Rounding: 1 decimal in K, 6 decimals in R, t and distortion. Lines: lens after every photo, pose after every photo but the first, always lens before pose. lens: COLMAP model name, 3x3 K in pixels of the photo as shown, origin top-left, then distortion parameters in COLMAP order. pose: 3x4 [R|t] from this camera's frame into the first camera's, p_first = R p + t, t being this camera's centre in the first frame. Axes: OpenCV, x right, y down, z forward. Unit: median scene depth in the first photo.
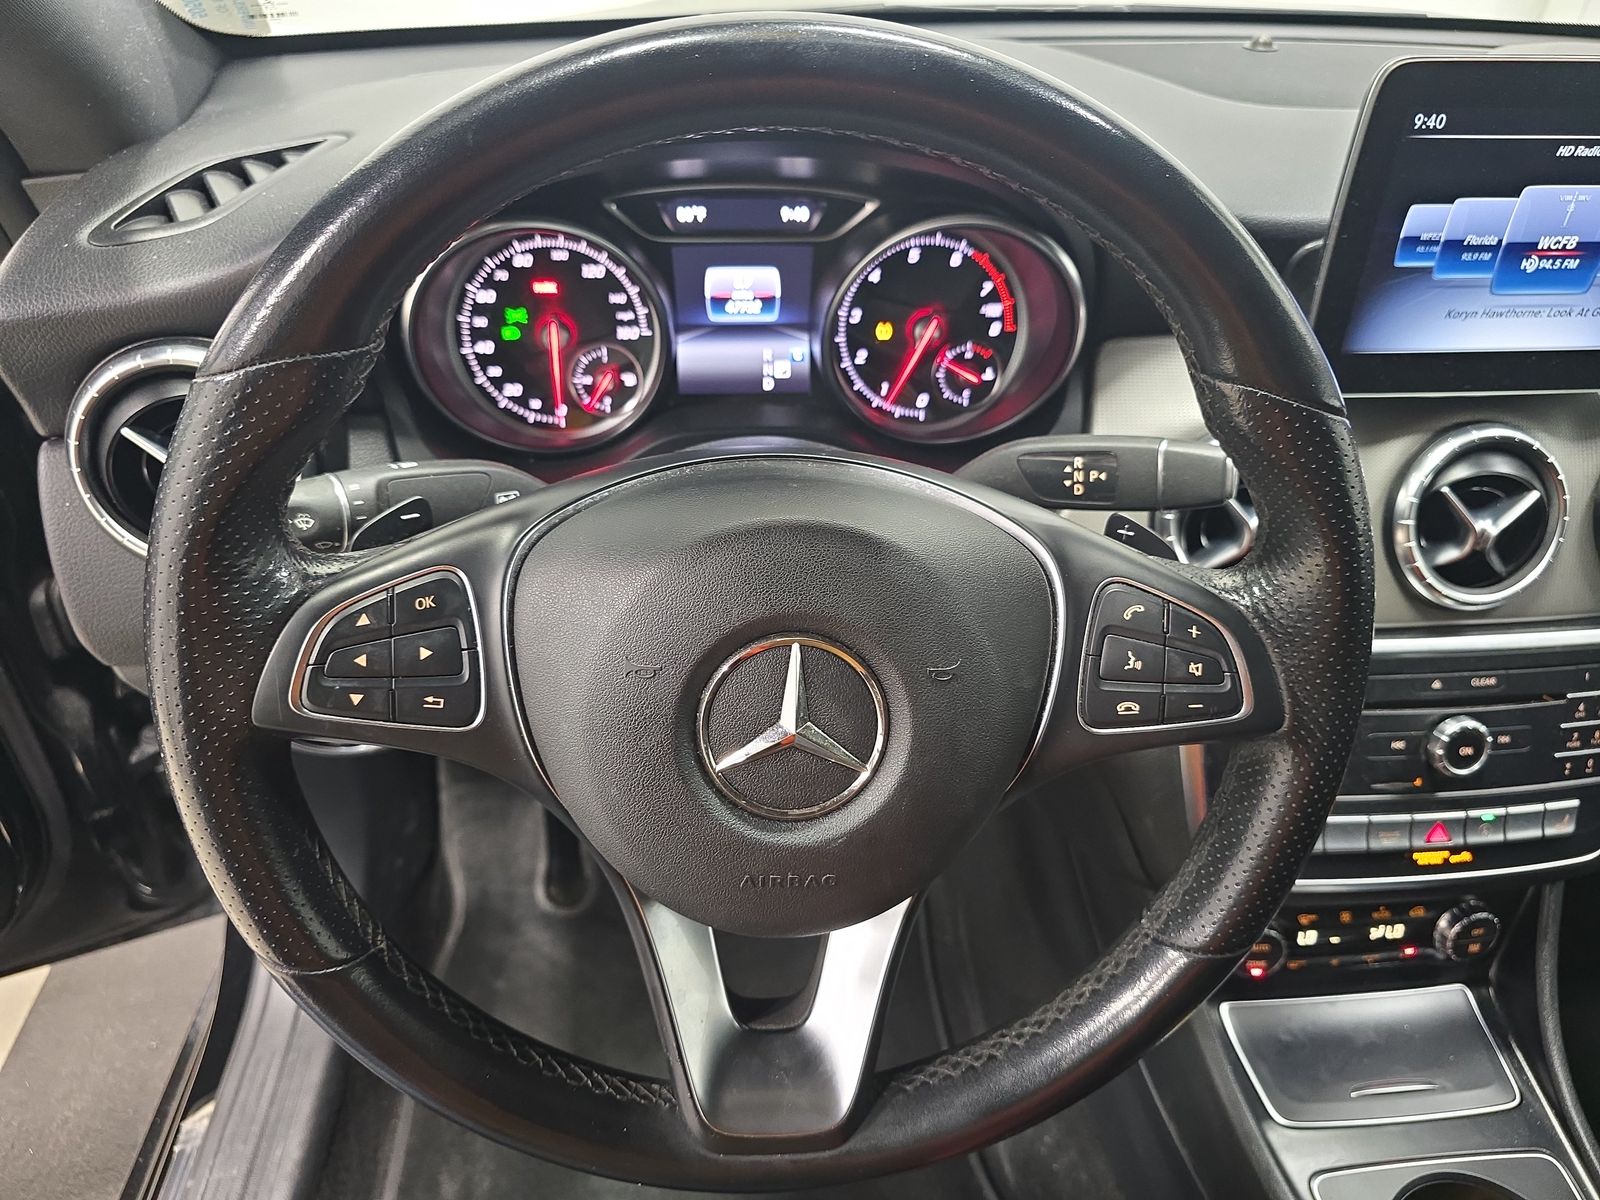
lens RADIAL K [[1082.9, 0, 800.0], [0, 1082.9, 600.0], [0, 0, 1]] dist [0.007510, -0.004702]
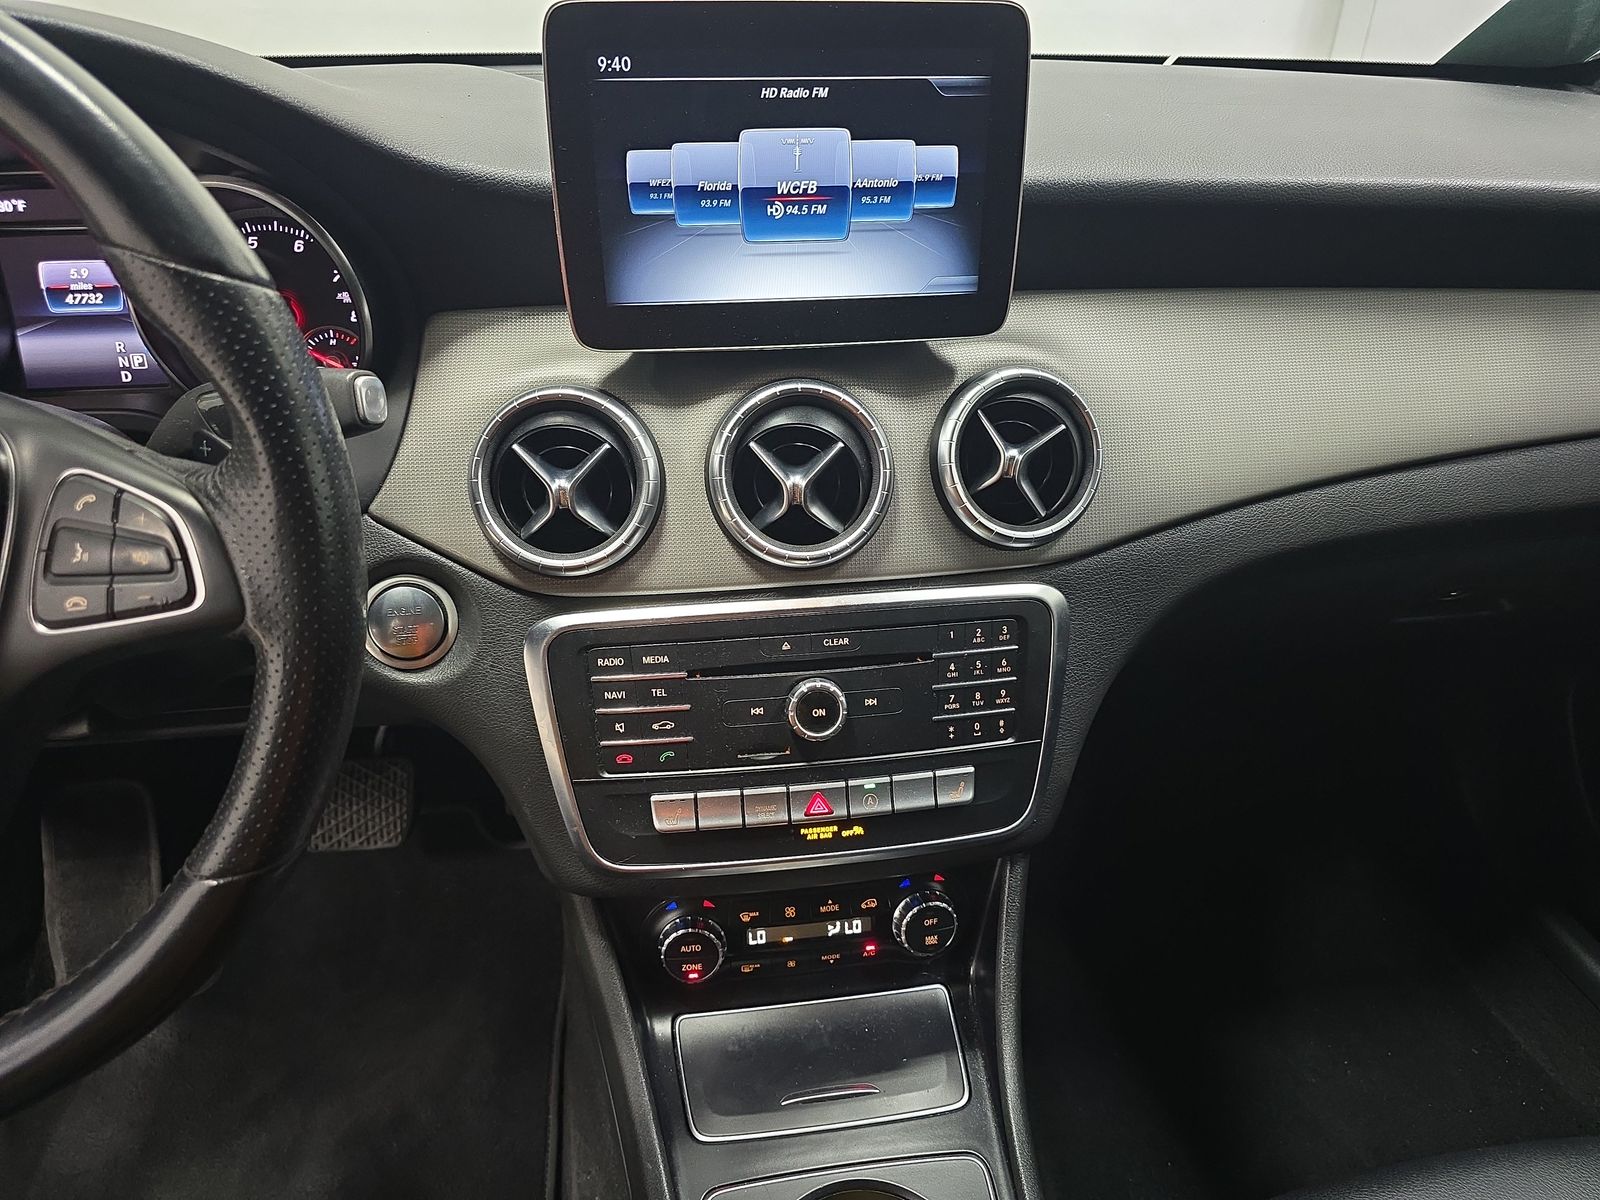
lens RADIAL K [[1066.9, 0, 799.9], [0, 1066.9, 609.6], [0, 0, 1]] dist [0.036678, -0.000824]
pose [[0.998963, -0.042034, 0.017480, 0.580587], [0.043675, 0.993241, -0.107538, 0.148522], [-0.012842, 0.108190, 0.994047, 0.040242]]
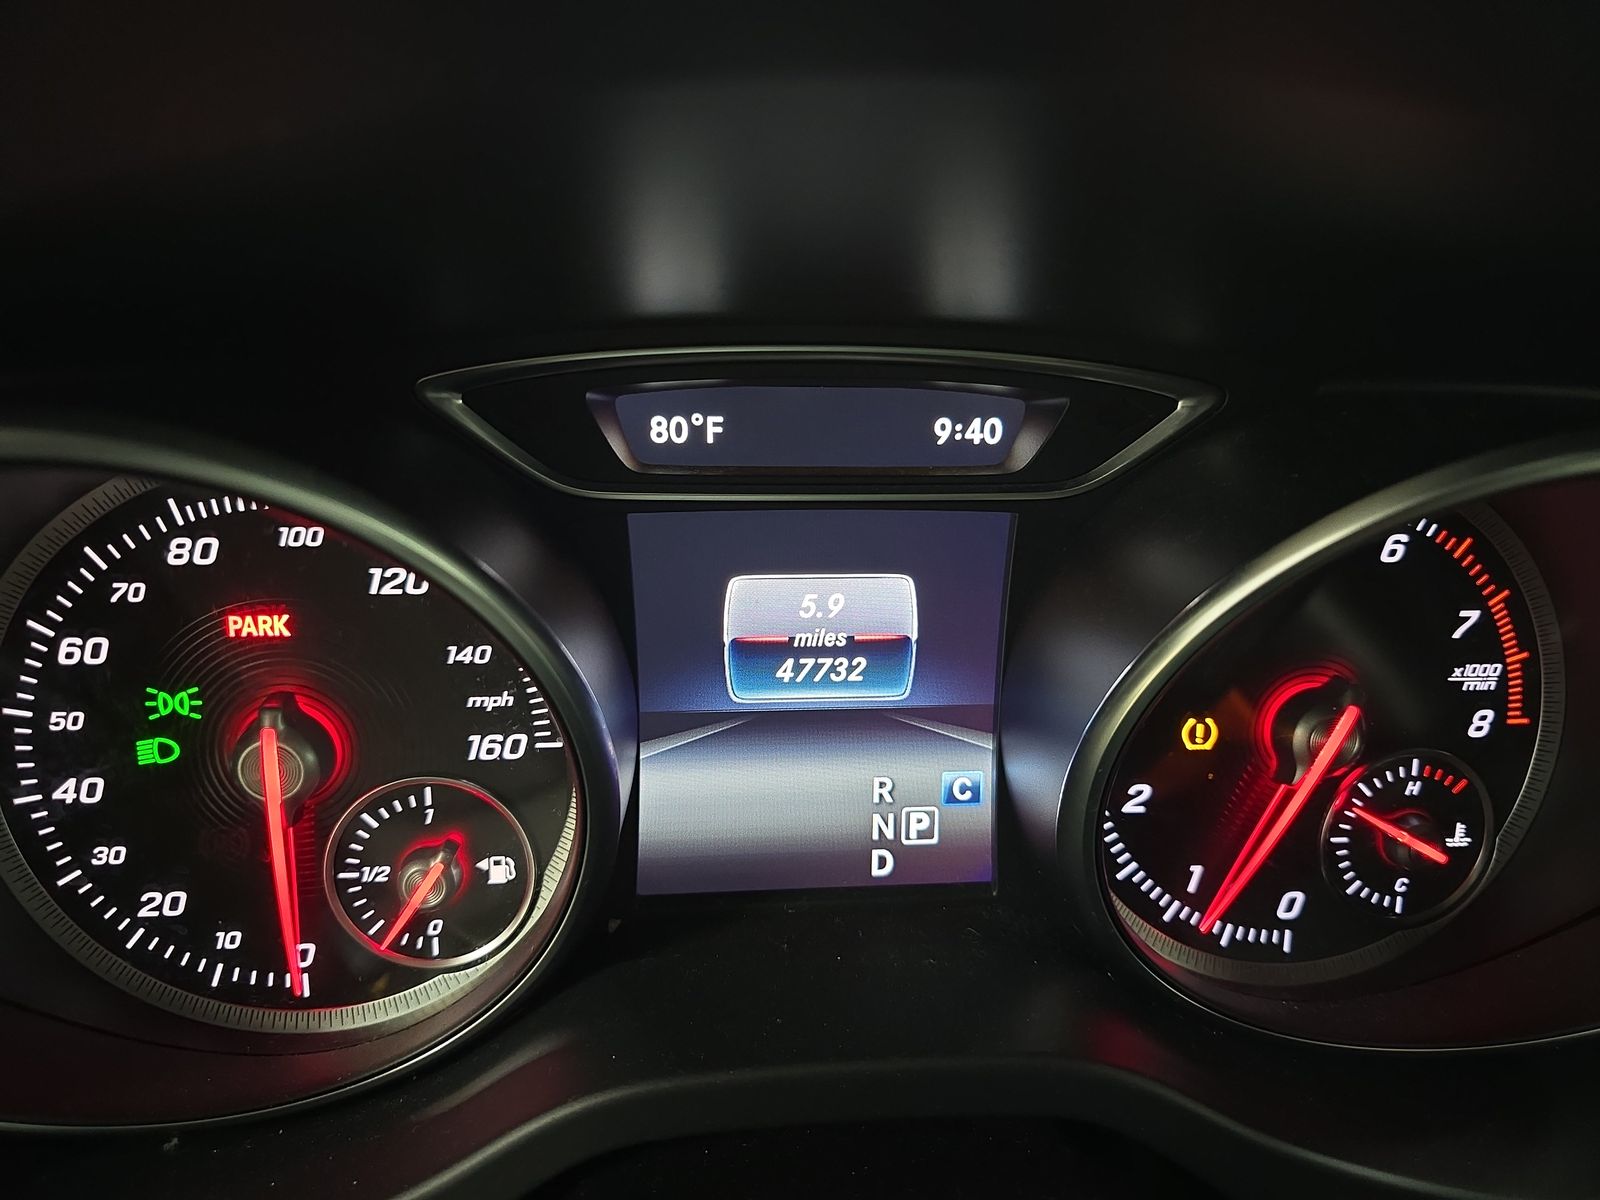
lens RADIAL K [[1082.9, 0, 800.0], [0, 1082.9, 600.0], [0, 0, 1]] dist [0.007510, -0.004702]
pose [[0.999696, 0.003531, -0.024392, -0.051696], [-0.009261, 0.970973, -0.239008, -0.208423], [0.022839, 0.239161, 0.970711, 0.645626]]
